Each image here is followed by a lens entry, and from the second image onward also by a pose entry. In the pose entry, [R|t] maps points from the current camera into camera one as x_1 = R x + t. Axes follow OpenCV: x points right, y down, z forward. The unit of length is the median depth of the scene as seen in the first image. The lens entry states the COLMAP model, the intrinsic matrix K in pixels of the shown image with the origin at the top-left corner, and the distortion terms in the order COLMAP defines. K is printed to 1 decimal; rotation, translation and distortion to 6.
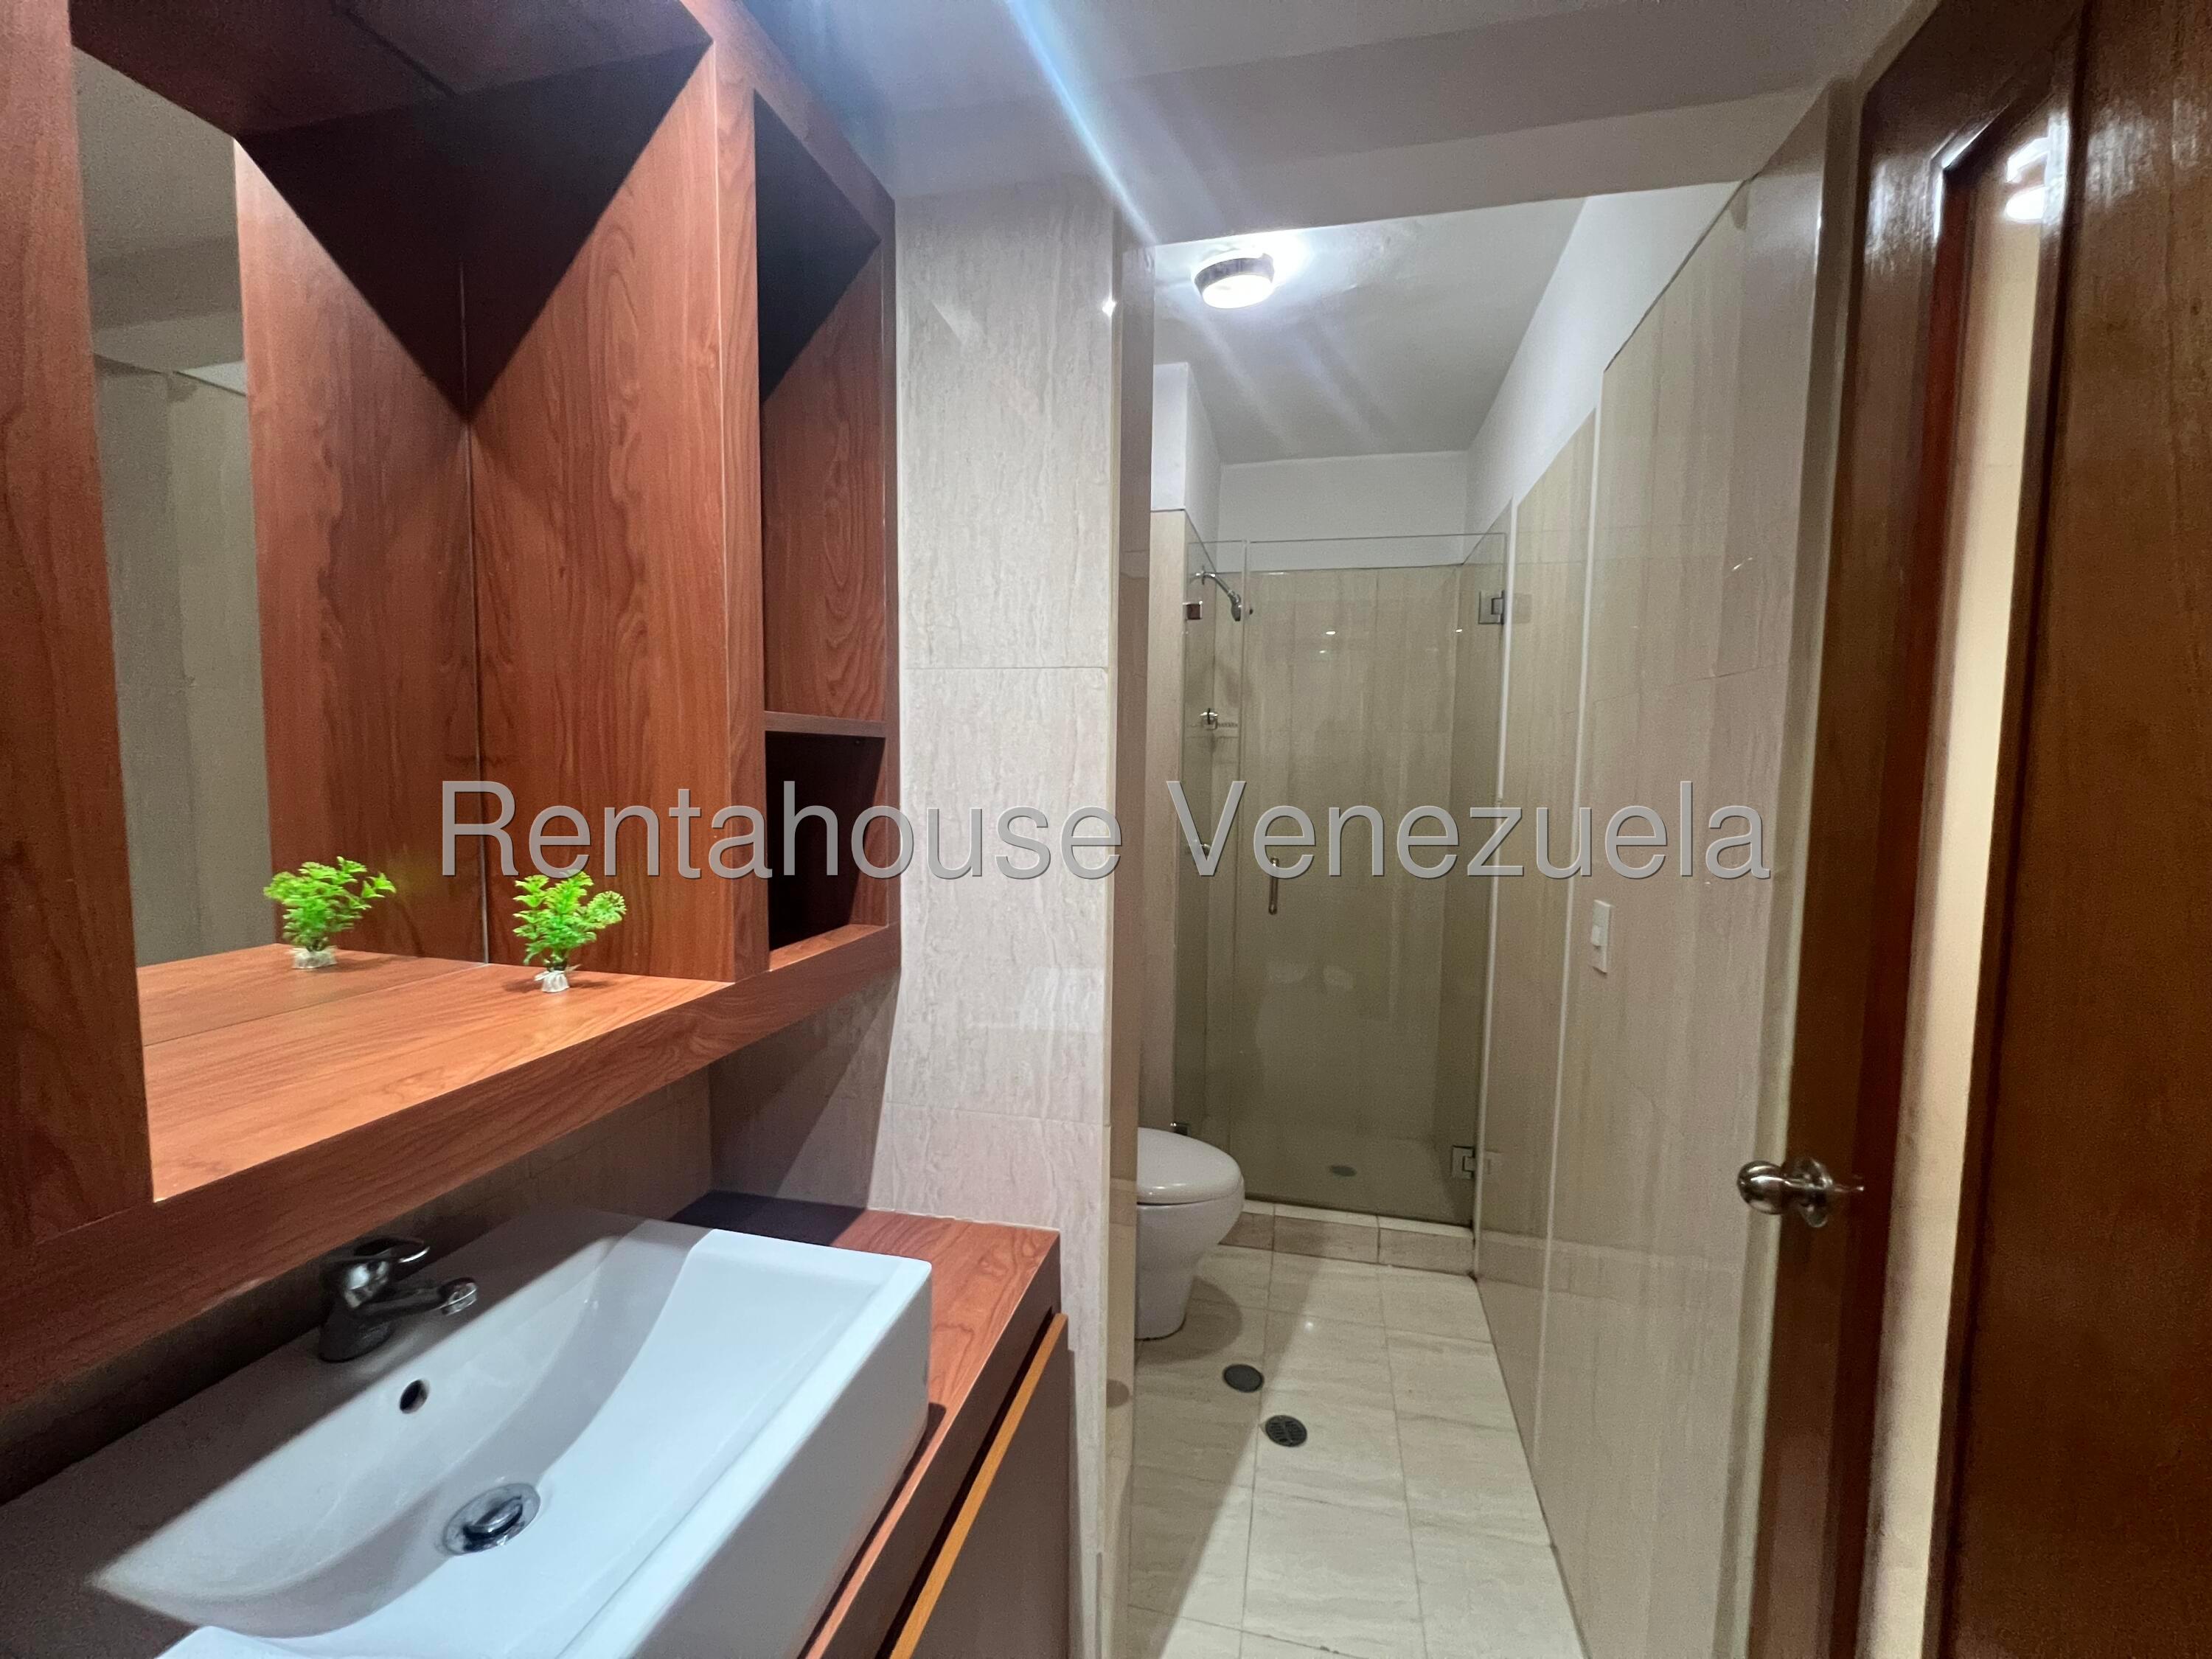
lens RADIAL K [[887.2, 0, 1105.3], [0, 887.2, 827.3], [0, 0, 1]] dist [-0.001915, 0.000022]
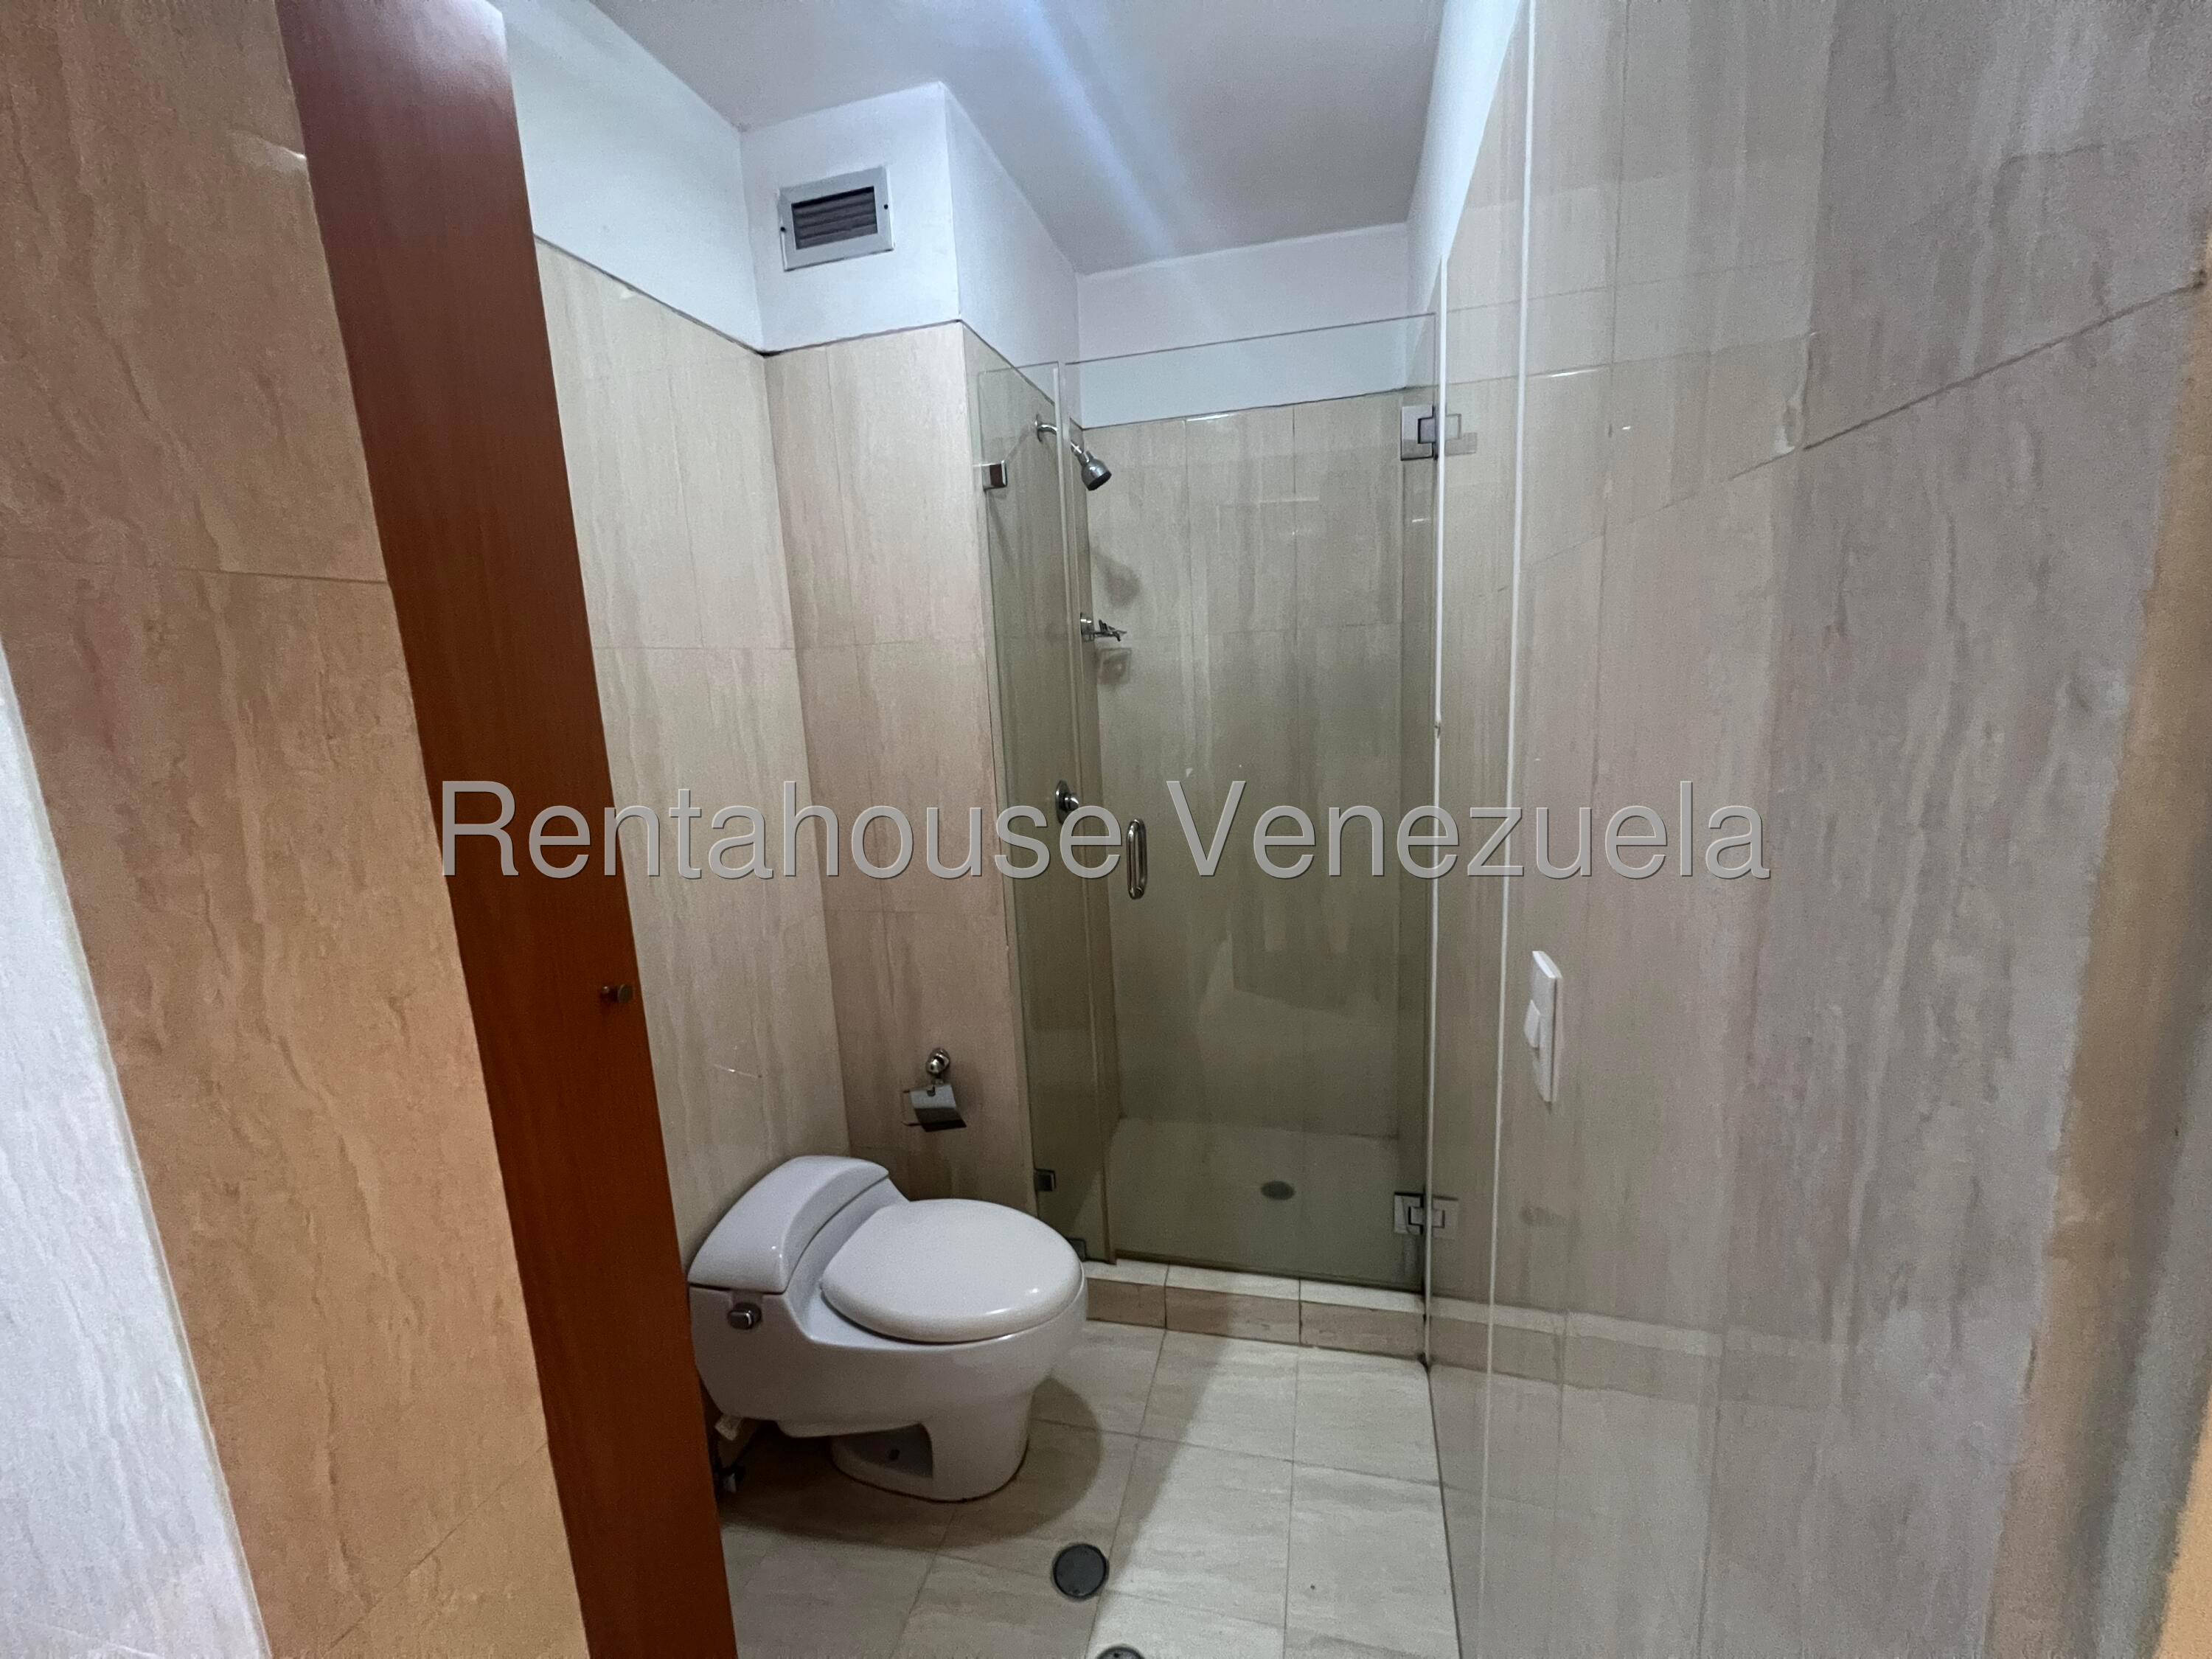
lens RADIAL K [[887.2, 0, 1106.3], [0, 887.2, 828.3], [0, 0, 1]] dist [-0.001915, 0.000022]
pose [[0.997552, -0.063612, -0.029048, 0.195180], [0.066301, 0.992408, 0.103593, -0.037610], [0.022237, -0.105265, 0.994196, 0.292356]]
